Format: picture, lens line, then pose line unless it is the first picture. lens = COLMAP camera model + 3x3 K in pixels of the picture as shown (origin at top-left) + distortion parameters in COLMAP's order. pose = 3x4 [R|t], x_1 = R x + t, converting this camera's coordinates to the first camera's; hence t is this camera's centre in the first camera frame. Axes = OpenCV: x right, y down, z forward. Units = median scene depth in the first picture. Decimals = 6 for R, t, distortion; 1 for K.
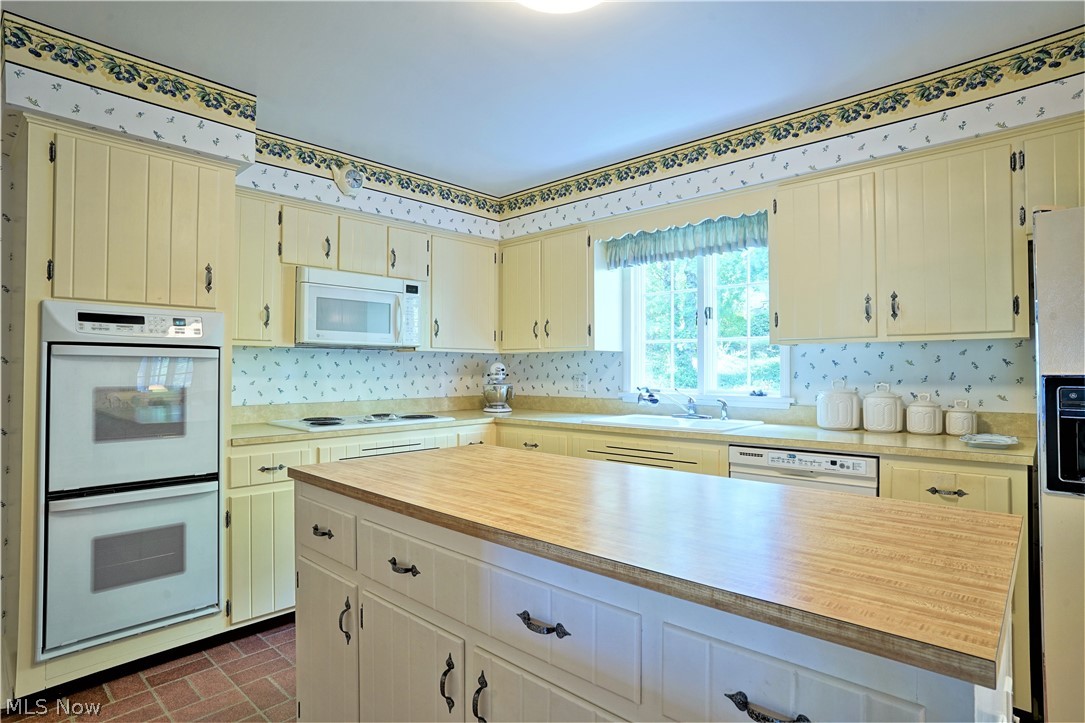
lens RADIAL K [[562.8, 0, 554.8], [0, 562.8, 359.0], [0, 0, 1]] dist [-0.048926, 0.016926]
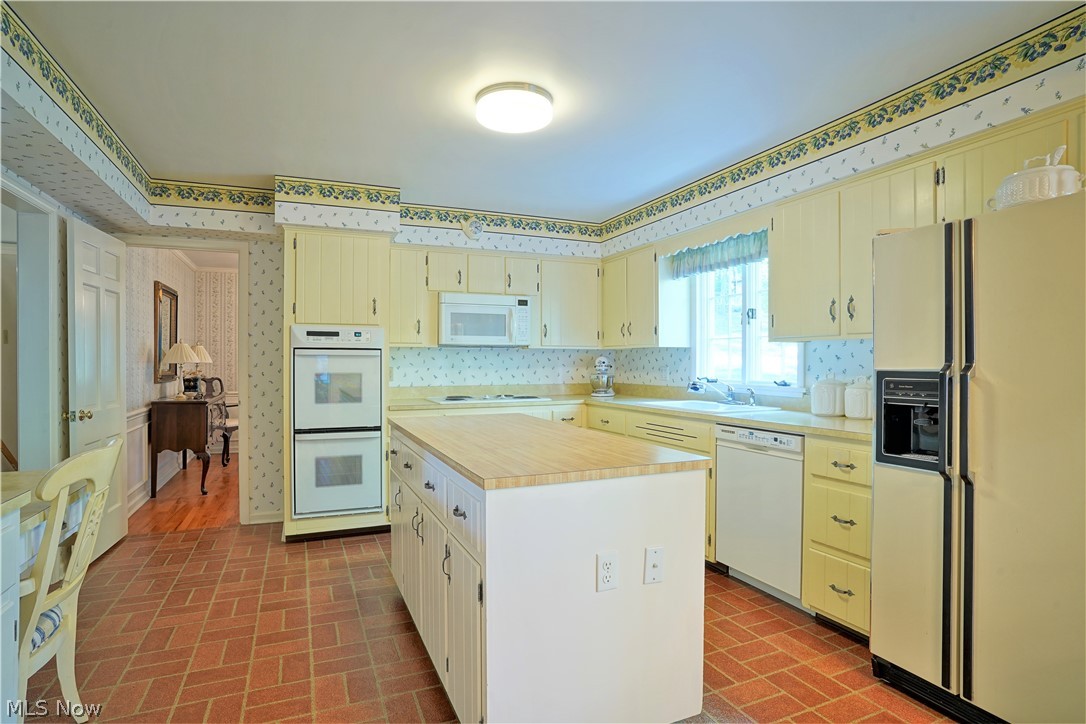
lens RADIAL K [[563.3, 0, 555.5], [0, 563.3, 361.3], [0, 0, 1]] dist [-0.048926, 0.016926]
pose [[0.918687, 0.000779, -0.394986, 0.413529], [0.006687, 0.999824, 0.017527, -0.008376], [0.394930, -0.018743, 0.918520, -0.248545]]
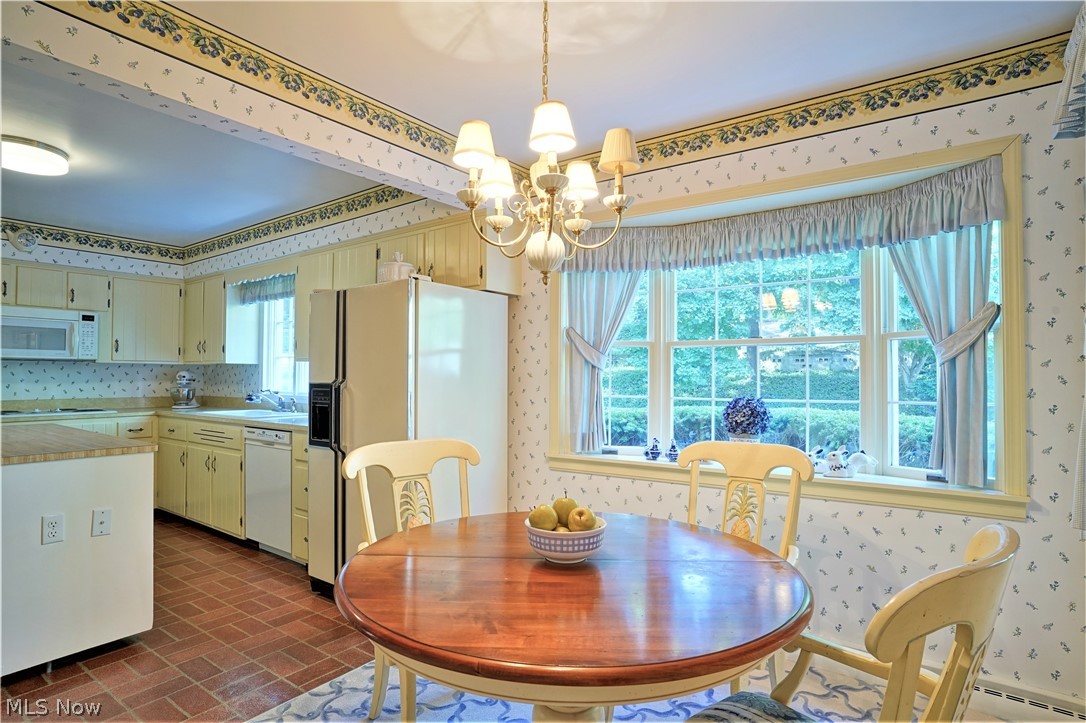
lens RADIAL K [[563.3, 0, 536.0], [0, 563.3, 367.5], [0, 0, 1]] dist [-0.048926, 0.016926]
pose [[0.994688, 0.007327, 0.102677, 0.830942], [-0.007660, 0.999967, 0.002858, -0.017853], [-0.102653, -0.003630, 0.994711, -0.538940]]
